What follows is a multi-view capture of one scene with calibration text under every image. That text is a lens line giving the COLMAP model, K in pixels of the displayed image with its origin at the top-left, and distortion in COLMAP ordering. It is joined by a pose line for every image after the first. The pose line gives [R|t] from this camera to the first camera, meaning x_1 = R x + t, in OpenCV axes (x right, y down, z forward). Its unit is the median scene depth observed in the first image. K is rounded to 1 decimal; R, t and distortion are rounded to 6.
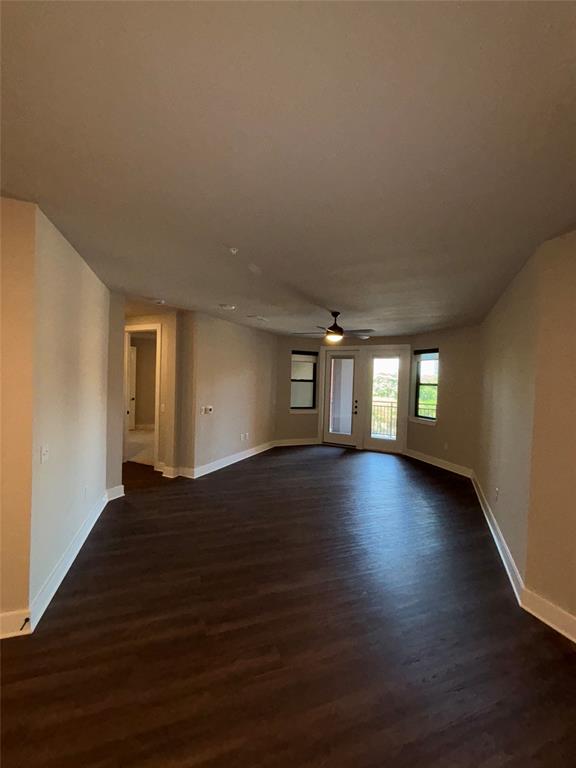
lens RADIAL K [[308.2, 0, 289.1], [0, 308.2, 385.7], [0, 0, 1]] dist [0.015932, -0.008958]
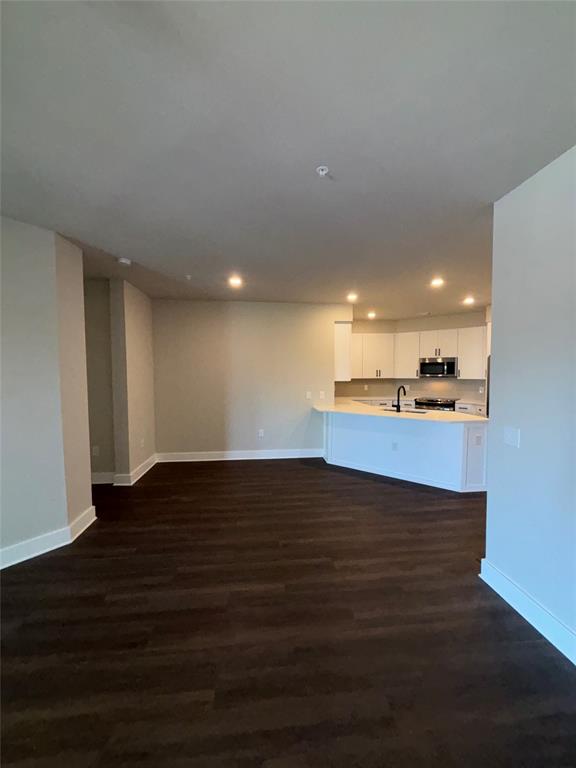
lens RADIAL K [[308.2, 0, 289.1], [0, 308.2, 385.7], [0, 0, 1]] dist [0.015932, -0.008958]
pose [[-0.973269, -0.038114, 0.226483, -0.105597], [-0.021134, 0.996812, 0.076930, 0.001088], [-0.228693, 0.070087, -0.970972, 0.649636]]
